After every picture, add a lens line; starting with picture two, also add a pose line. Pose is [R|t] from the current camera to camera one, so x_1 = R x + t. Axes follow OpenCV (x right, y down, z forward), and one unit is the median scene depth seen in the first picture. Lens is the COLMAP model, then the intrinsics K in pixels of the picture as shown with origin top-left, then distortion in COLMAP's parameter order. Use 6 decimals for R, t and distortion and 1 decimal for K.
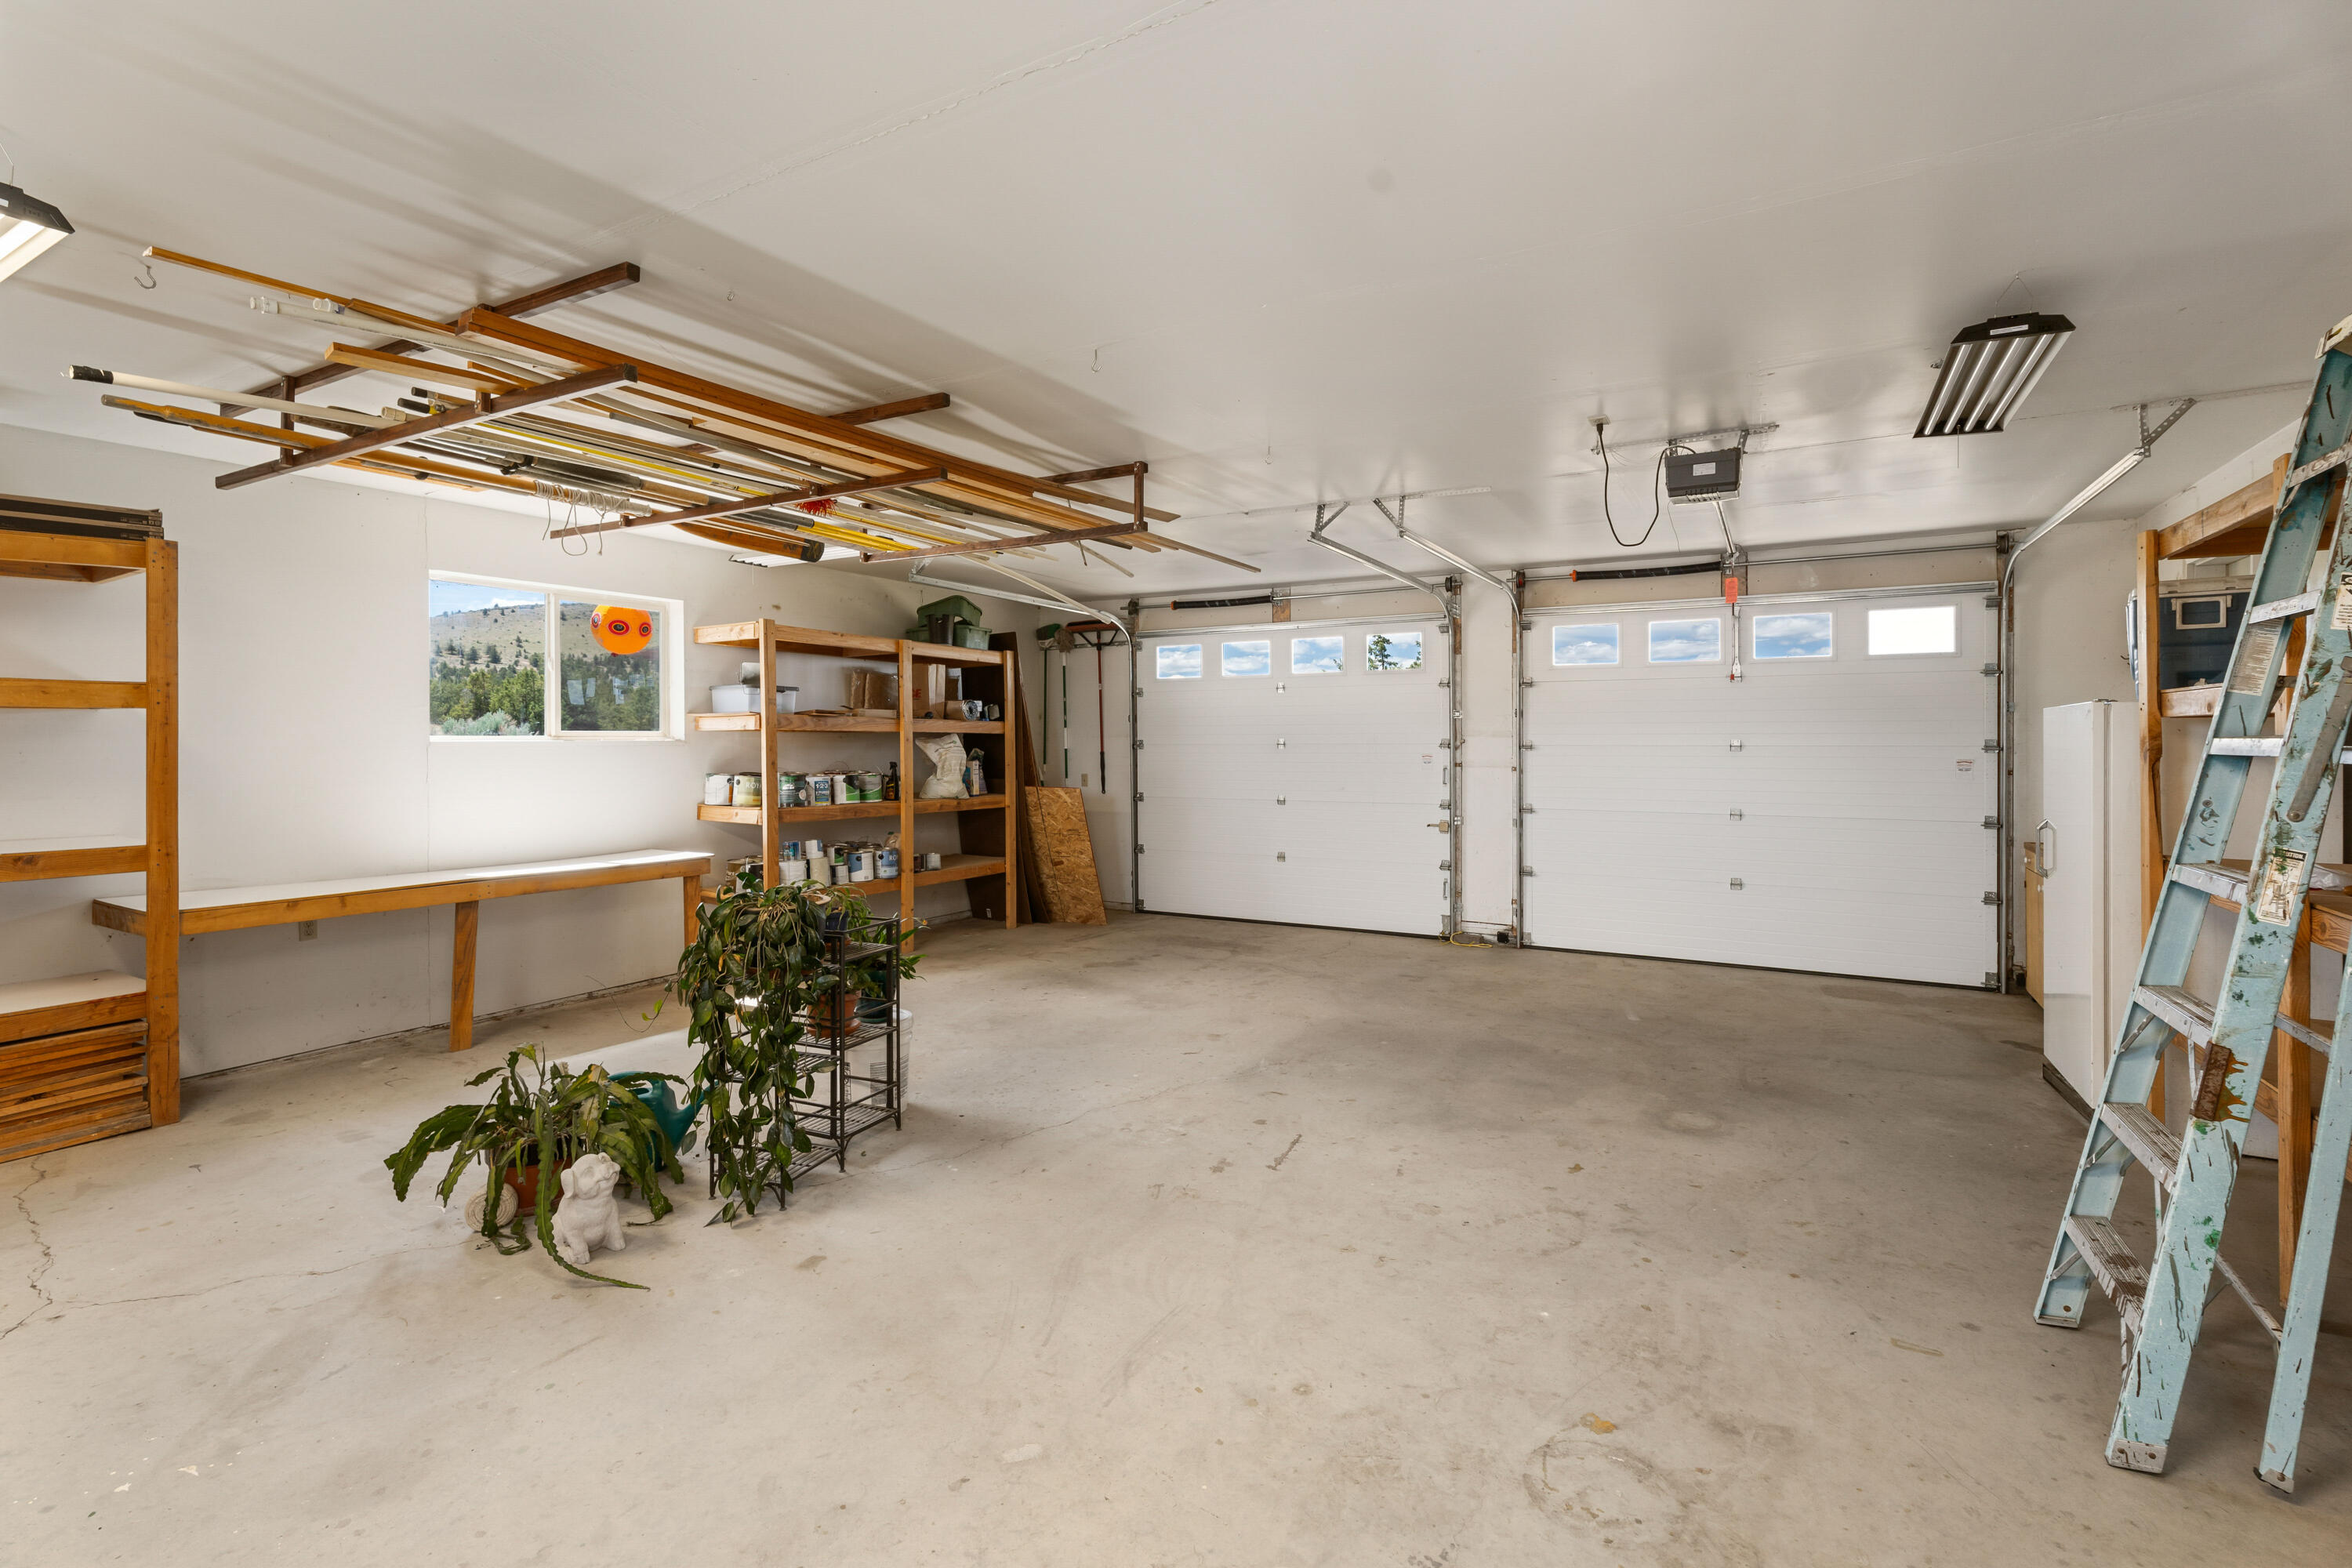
lens RADIAL K [[1057.5, 0, 1175.6], [0, 1057.5, 774.2], [0, 0, 1]] dist [0.002687, -0.001503]
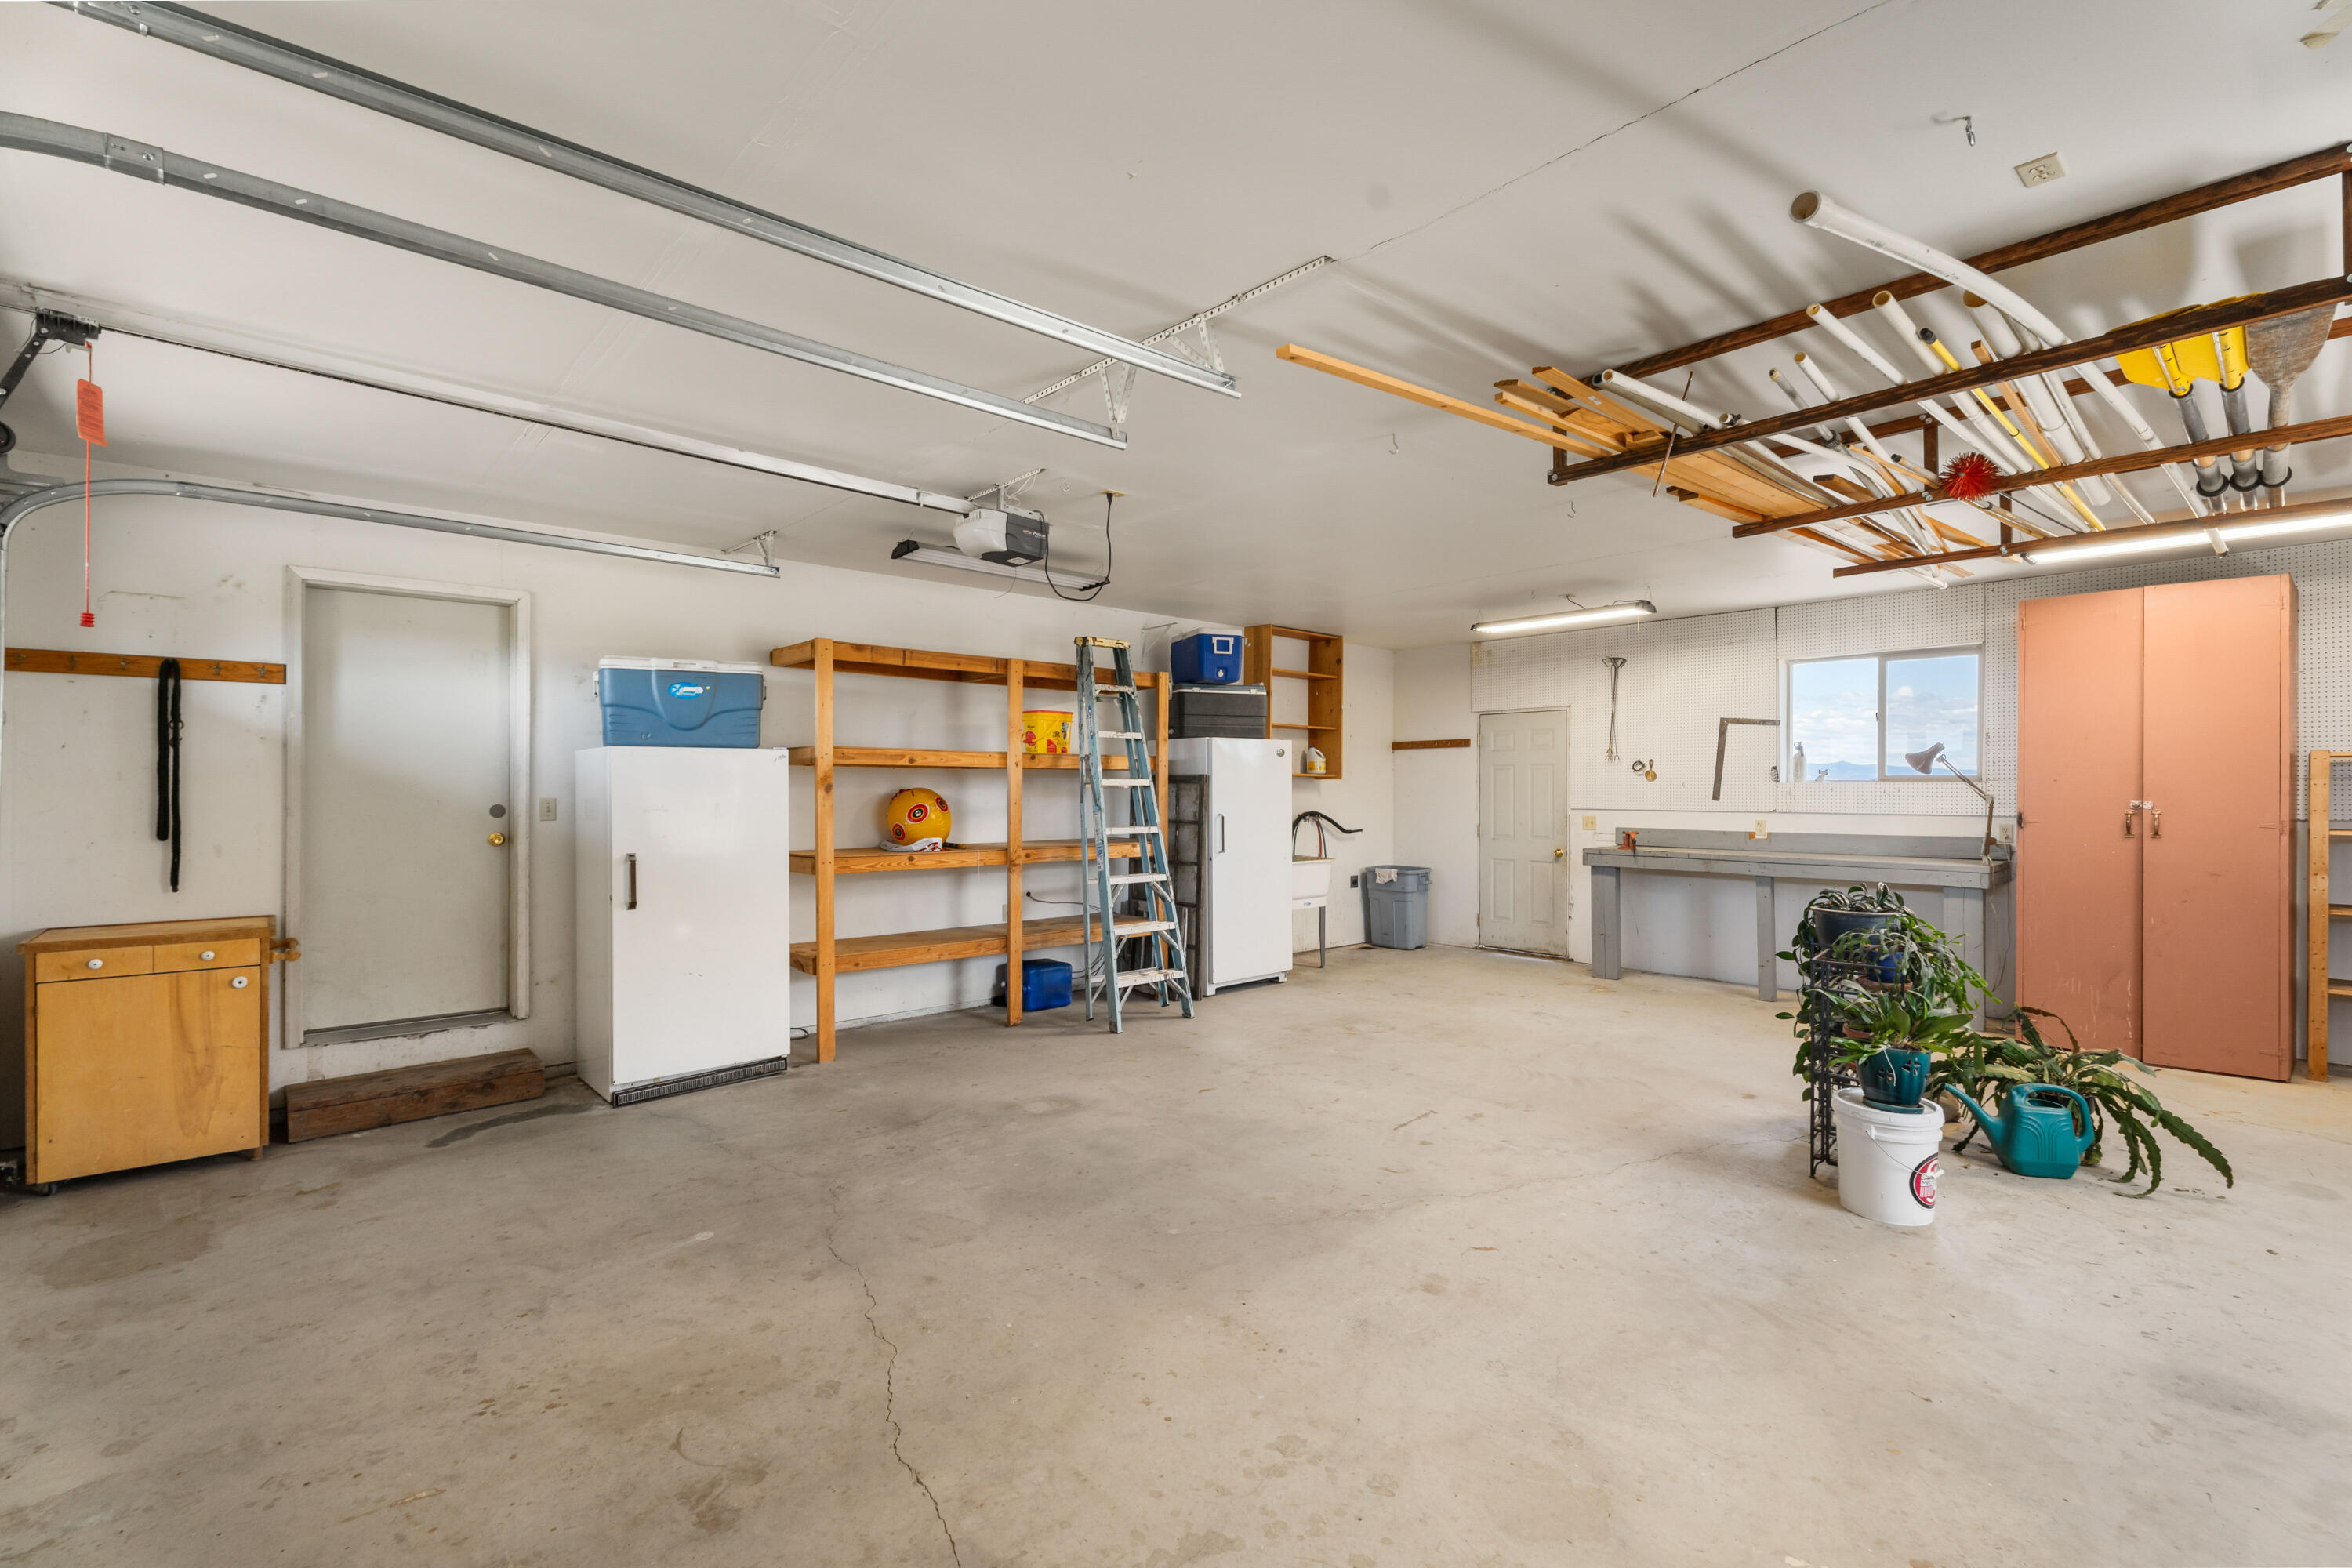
lens RADIAL K [[1057.5, 0, 1175.6], [0, 1057.5, 774.2], [0, 0, 1]] dist [0.002687, -0.001503]
pose [[-0.948015, 0.003218, 0.318208, -0.019337], [0.009405, 0.999795, 0.017908, -0.054916], [-0.318085, 0.019970, -0.947852, 2.097352]]
